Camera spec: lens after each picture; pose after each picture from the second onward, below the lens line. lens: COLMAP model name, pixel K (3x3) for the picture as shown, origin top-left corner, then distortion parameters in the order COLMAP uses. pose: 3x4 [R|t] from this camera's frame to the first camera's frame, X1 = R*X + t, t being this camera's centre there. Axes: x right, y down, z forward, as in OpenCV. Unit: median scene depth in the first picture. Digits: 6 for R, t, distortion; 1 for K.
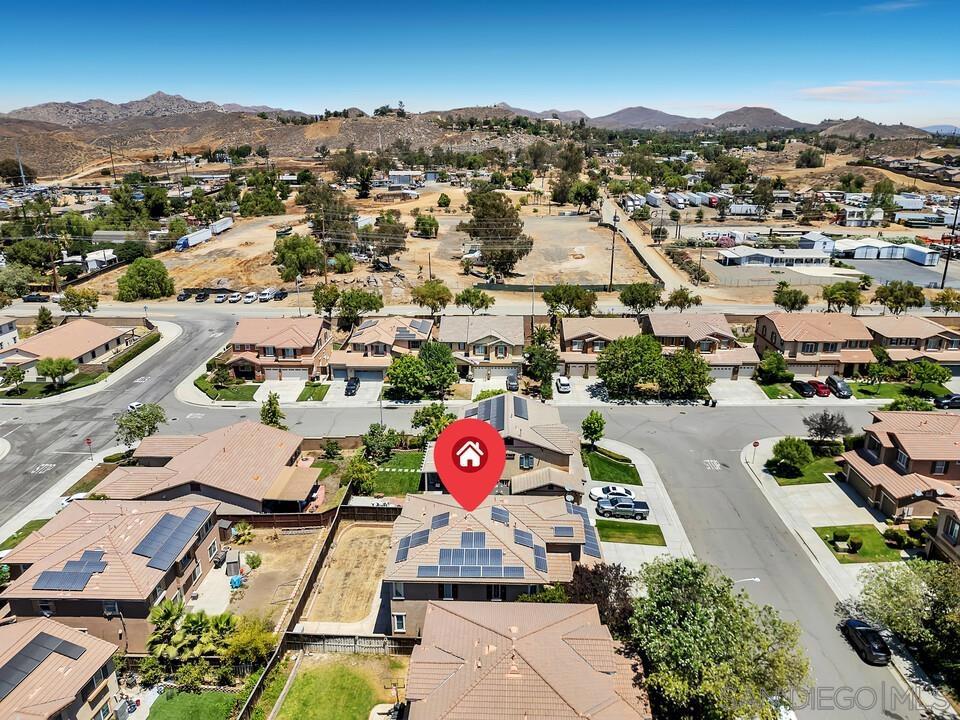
lens RADIAL K [[676.3, 0, 480.6], [0, 676.3, 356.2], [0, 0, 1]] dist [0.080412, -0.097559]
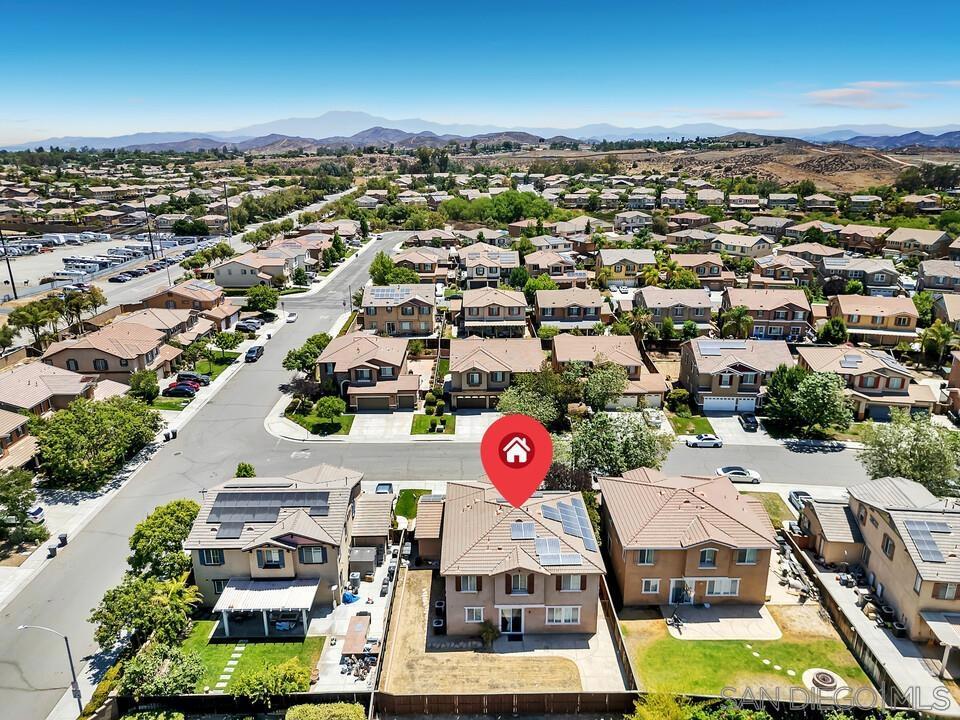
lens RADIAL K [[676.3, 0, 480.6], [0, 676.3, 356.2], [0, 0, 1]] dist [0.080412, -0.097559]
pose [[-0.041303, -0.295504, 0.954448, -0.559538], [0.316625, 0.902159, 0.293016, -0.176012], [-0.947651, 0.314304, 0.056302, 0.569269]]
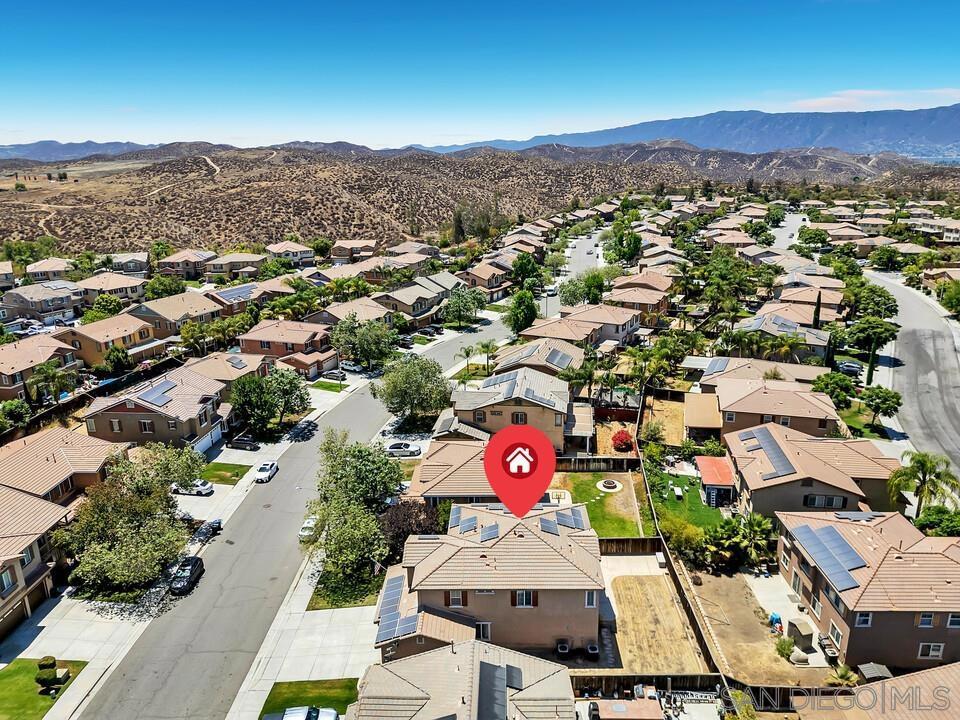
lens RADIAL K [[676.3, 0, 480.6], [0, 676.3, 356.2], [0, 0, 1]] dist [0.080412, -0.097559]
pose [[-0.999668, 0.025664, 0.002181, 0.020179], [0.022303, 0.820185, 0.571663, -0.337735], [0.012882, 0.571522, -0.820485, 1.039760]]
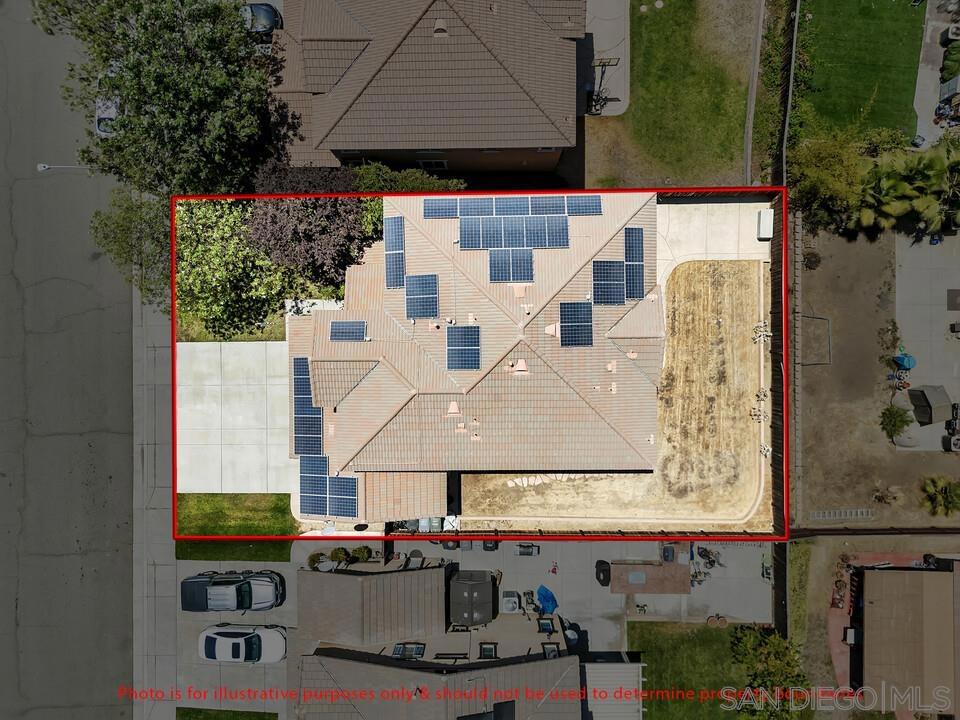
lens RADIAL K [[676.3, 0, 480.6], [0, 676.3, 356.2], [0, 0, 1]] dist [0.080412, -0.097559]
pose [[-0.999177, 0.038704, 0.012114, 0.006107], [-0.000761, -0.316545, 0.948577, -0.163888], [0.040549, 0.947787, 0.316315, 0.525391]]
